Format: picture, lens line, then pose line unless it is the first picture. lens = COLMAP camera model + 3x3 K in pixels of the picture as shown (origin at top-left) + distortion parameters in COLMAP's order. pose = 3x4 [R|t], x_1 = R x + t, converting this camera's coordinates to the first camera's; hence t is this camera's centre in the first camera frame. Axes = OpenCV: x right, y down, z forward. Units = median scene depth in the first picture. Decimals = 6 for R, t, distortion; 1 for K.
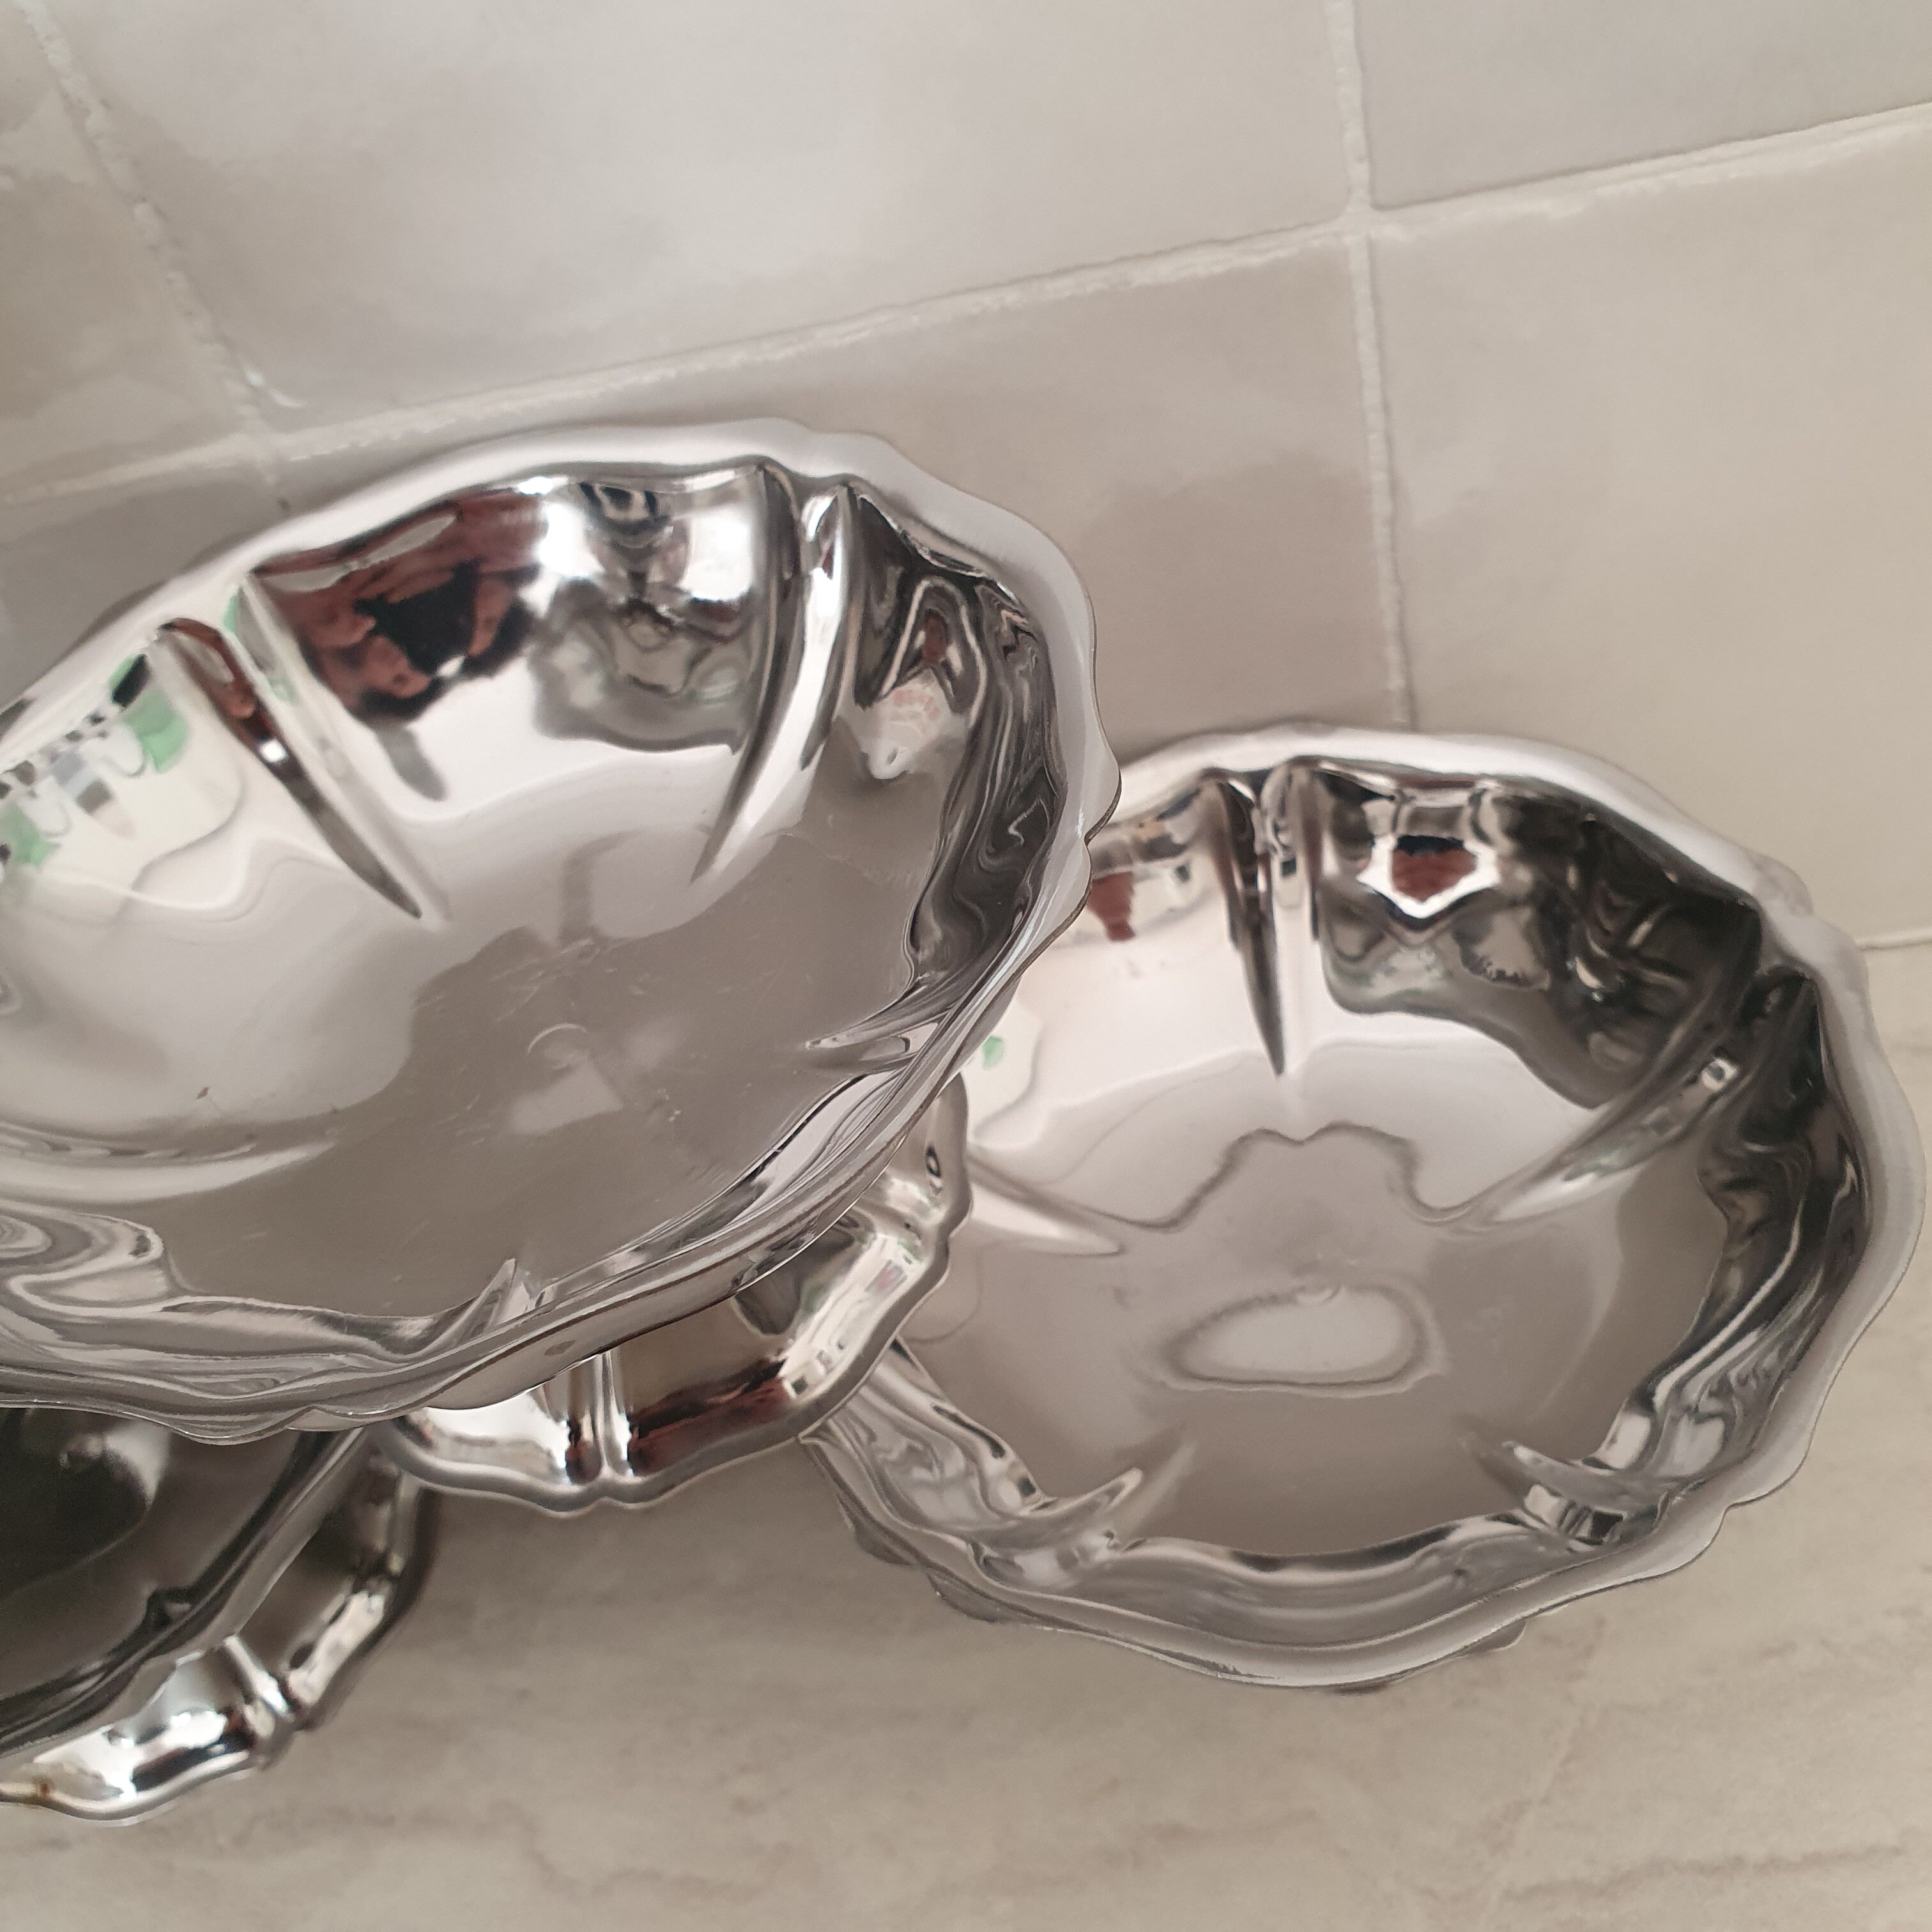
lens RADIAL K [[2172.3, 0, 912.8], [0, 2172.3, 1061.4], [0, 0, 1]] dist [-0.038521, -0.021390]
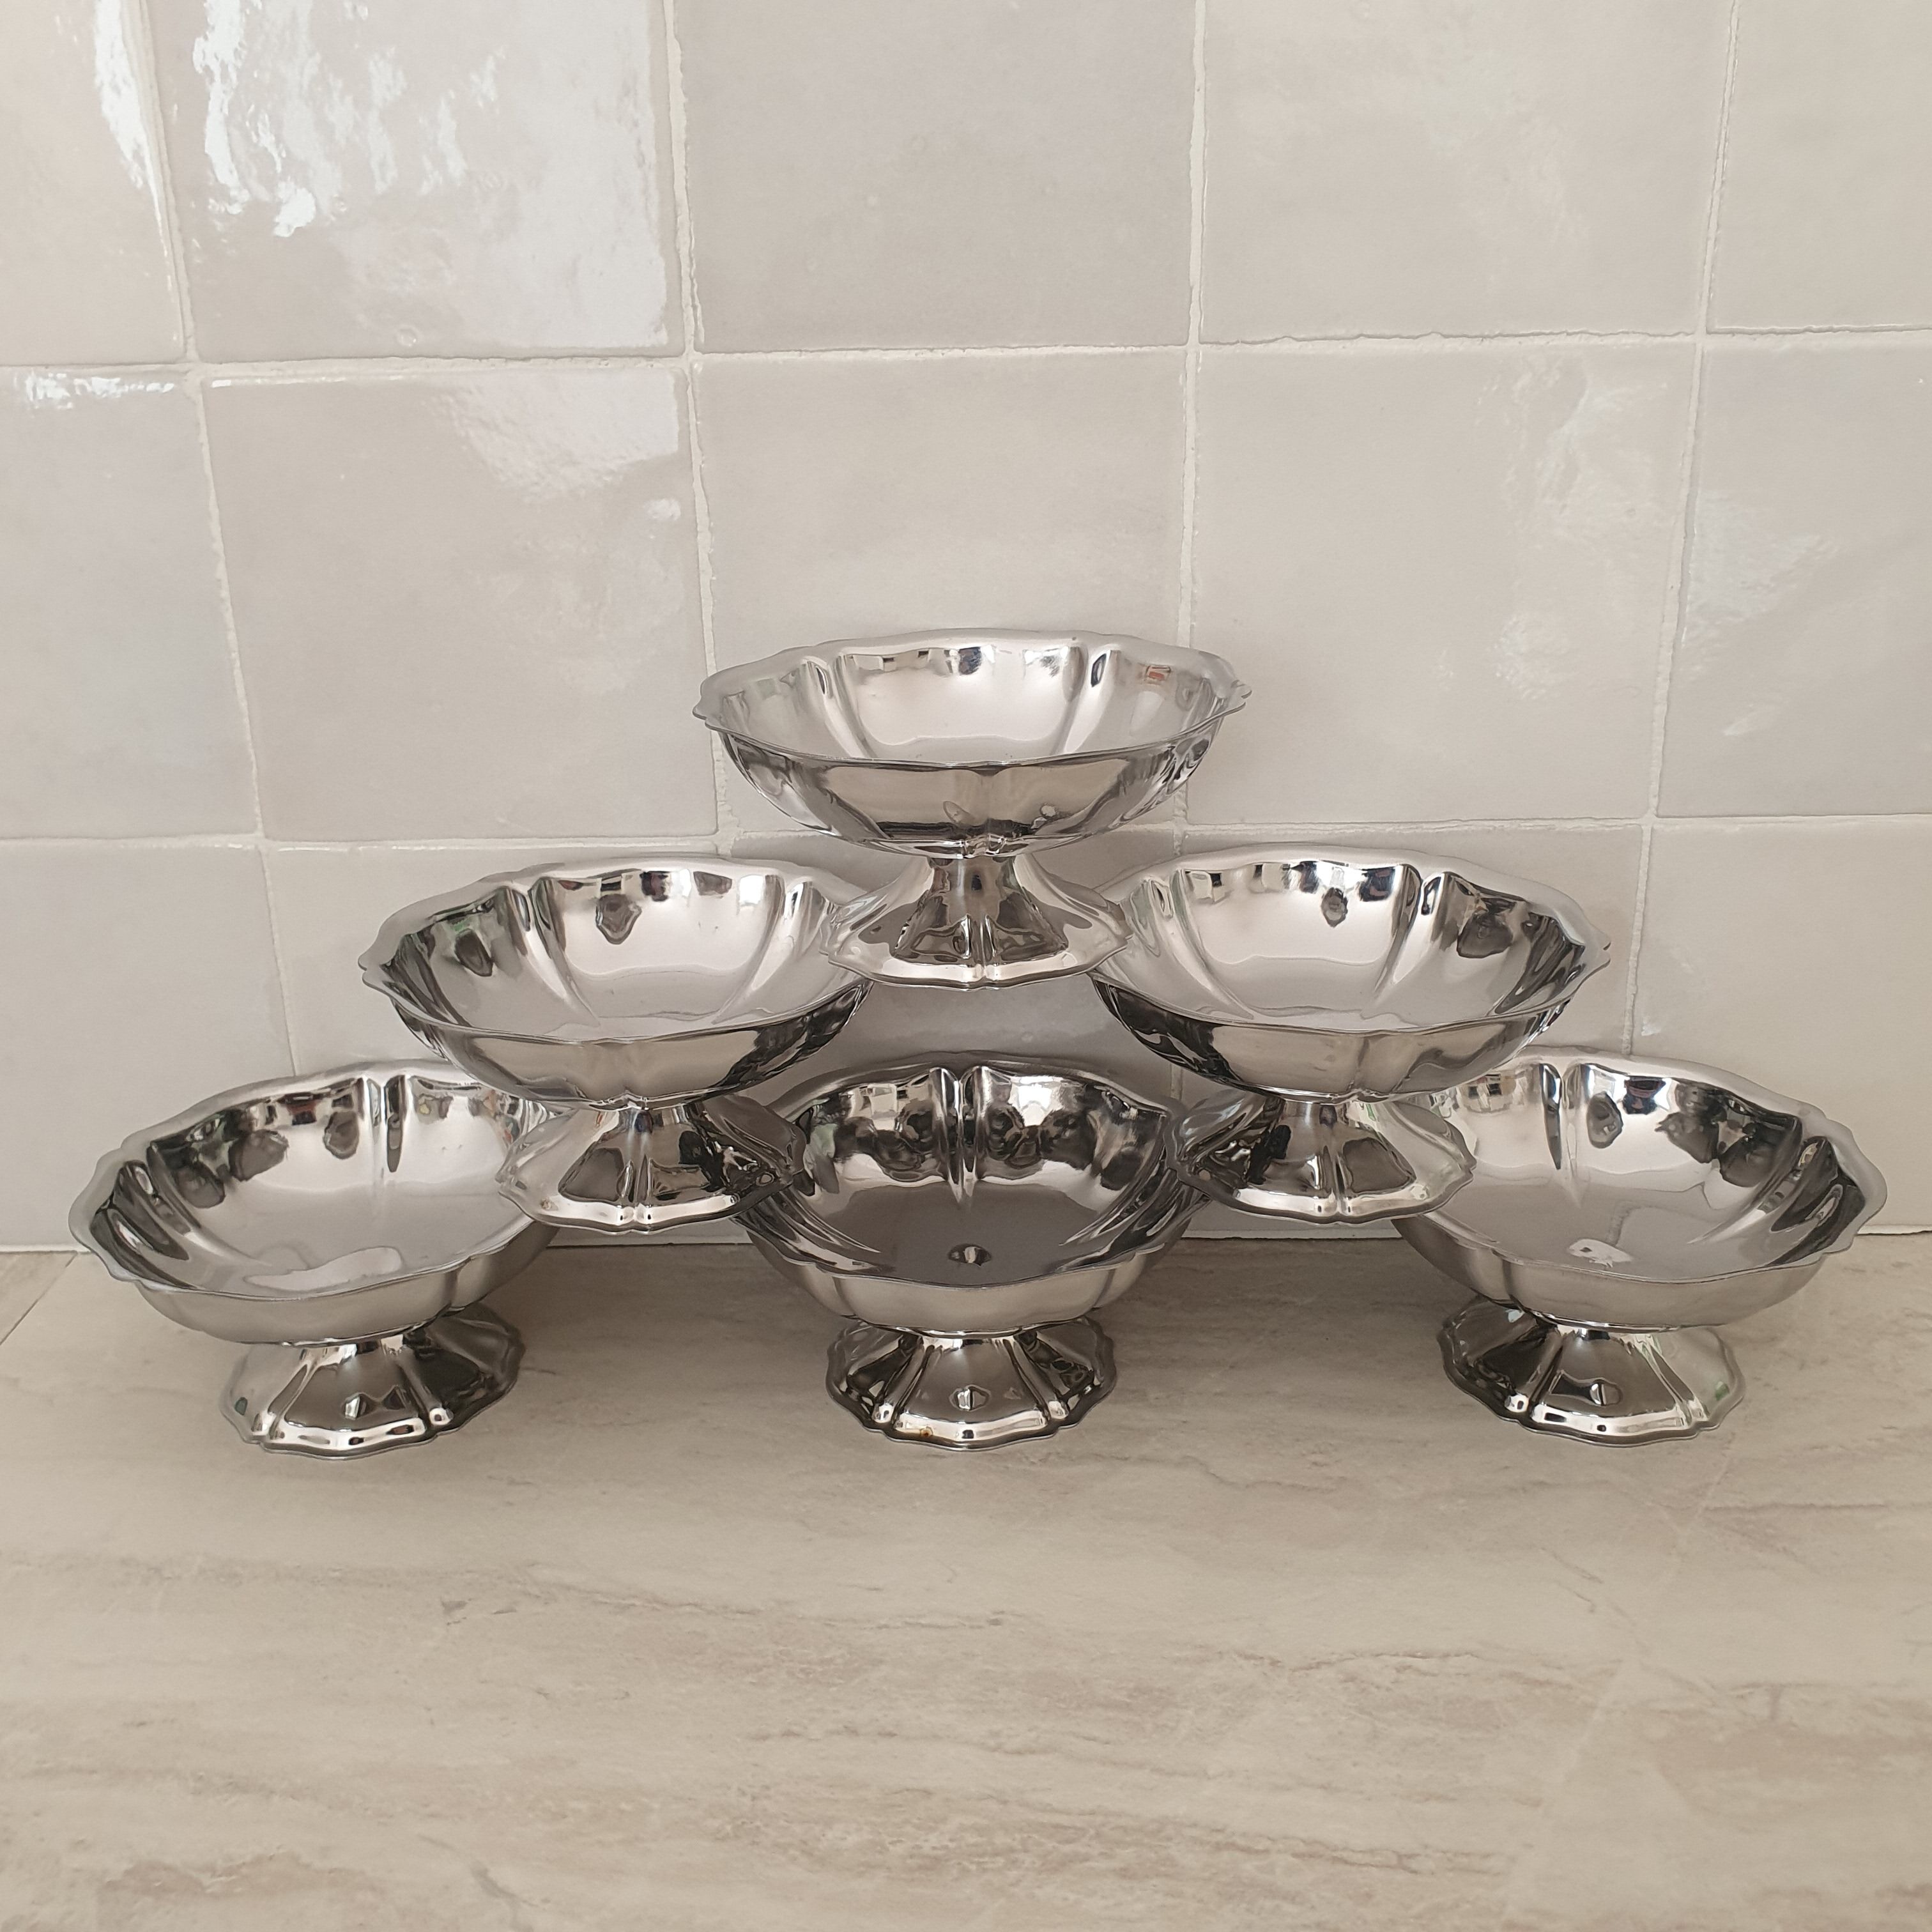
lens RADIAL K [[2074.8, 0, 960.7], [0, 2074.8, 945.0], [0, 0, 1]] dist [0.000586, 0.034839]
pose [[0.979473, 0.194238, 0.053891, -0.631155], [-0.157308, 0.903721, -0.398173, 0.764761], [-0.126042, 0.381522, 0.915726, -0.959109]]
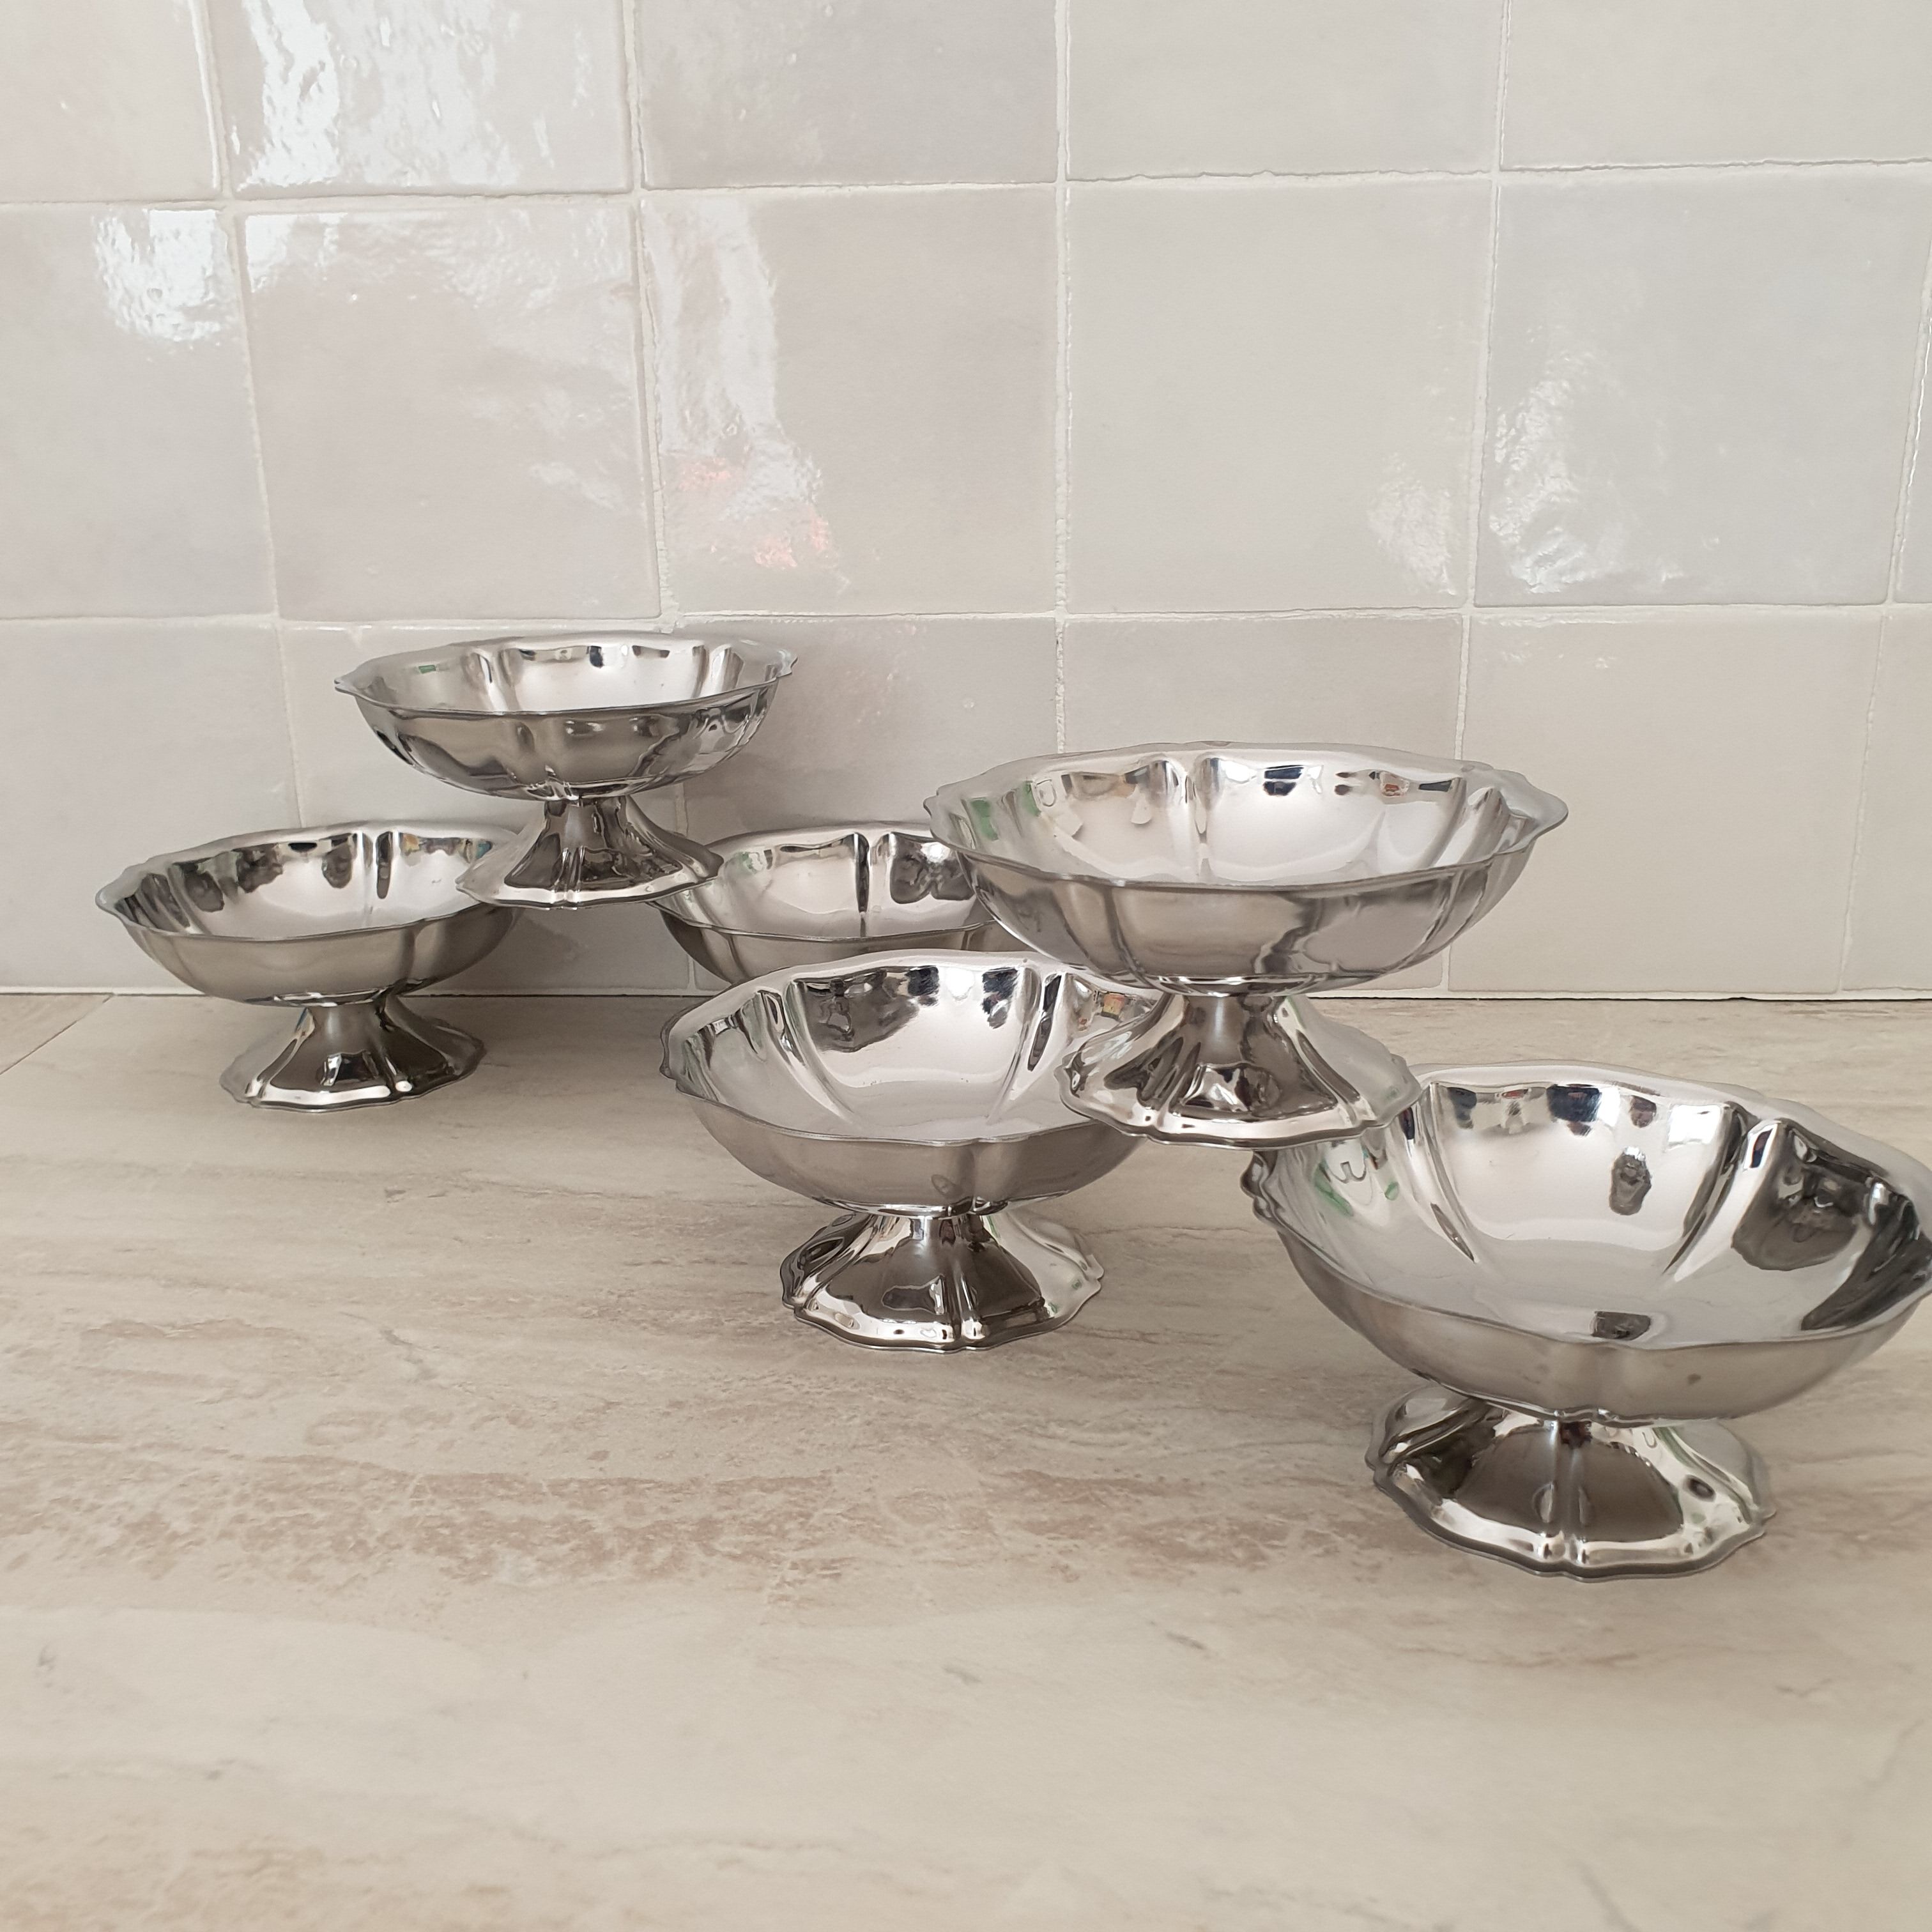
lens RADIAL K [[2040.6, 0, 966.0], [0, 2040.6, 966.0], [0, 0, 1]] dist [0.168874, -0.509431]
pose [[0.977118, 0.212681, -0.002547, -0.312903], [-0.192605, 0.879674, -0.434829, 1.256454], [-0.090240, 0.425370, 0.900509, -1.109313]]
